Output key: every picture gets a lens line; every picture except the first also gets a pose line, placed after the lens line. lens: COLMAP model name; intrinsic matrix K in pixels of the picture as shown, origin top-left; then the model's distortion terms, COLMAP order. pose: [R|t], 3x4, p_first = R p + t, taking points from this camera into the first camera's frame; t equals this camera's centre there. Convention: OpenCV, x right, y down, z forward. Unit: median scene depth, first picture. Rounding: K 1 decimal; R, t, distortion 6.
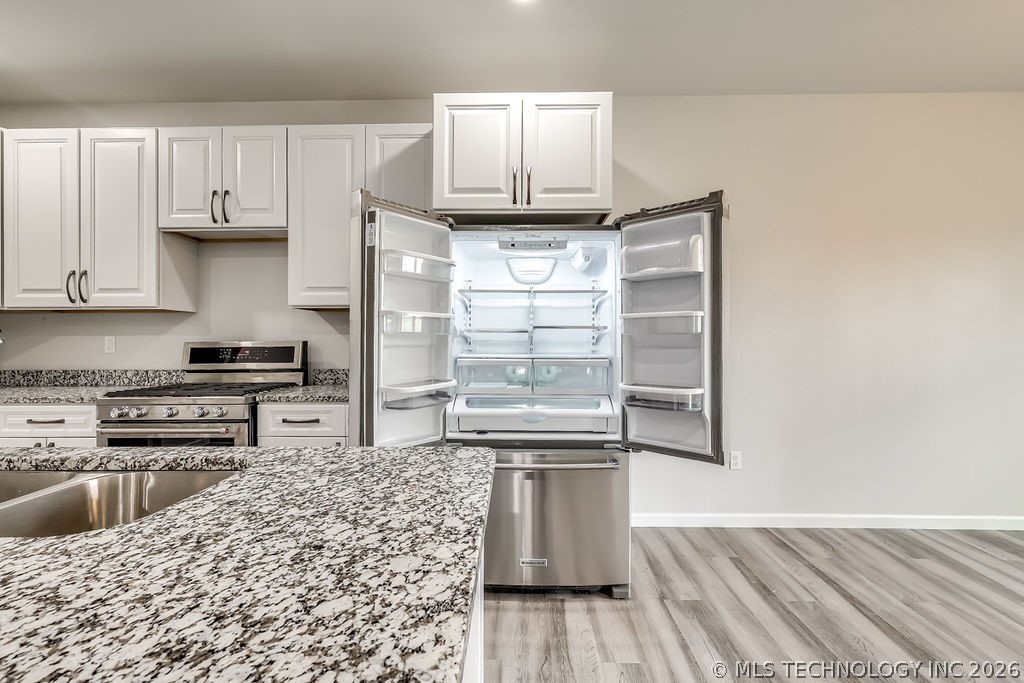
lens RADIAL K [[444.8, 0, 519.7], [0, 444.8, 338.5], [0, 0, 1]] dist [0.007972, -0.001000]
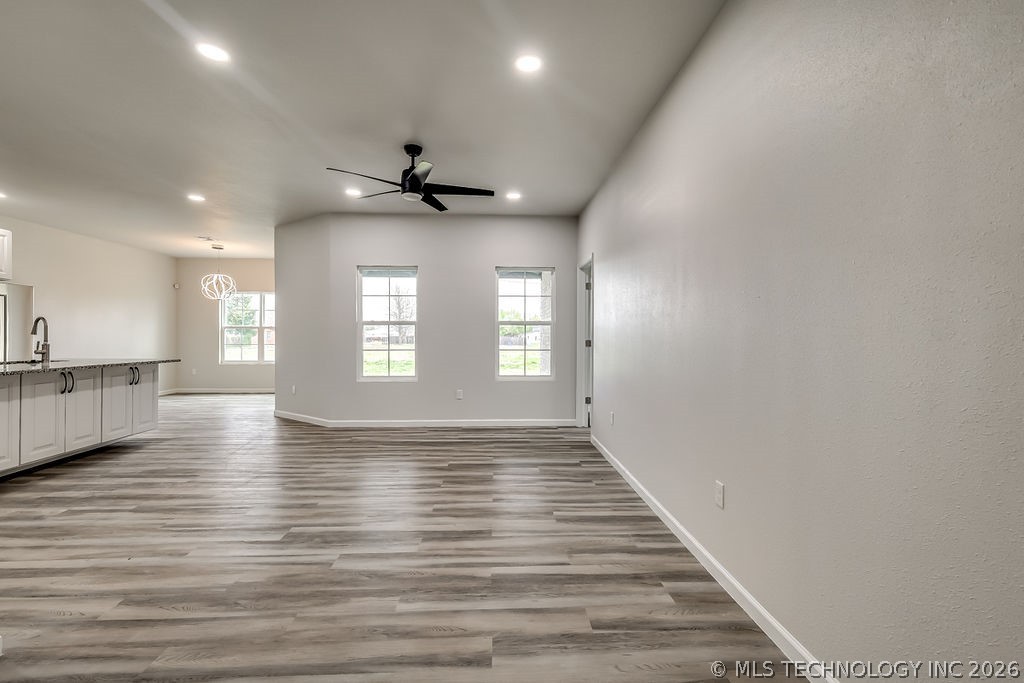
lens RADIAL K [[444.8, 0, 517.4], [0, 444.8, 331.6], [0, 0, 1]] dist [0.007972, -0.001000]
pose [[-0.074780, 0.015019, 0.997087, -5.933848], [-0.012263, 0.999797, -0.015979, -0.001877], [-0.997125, -0.013422, -0.074581, -3.848910]]
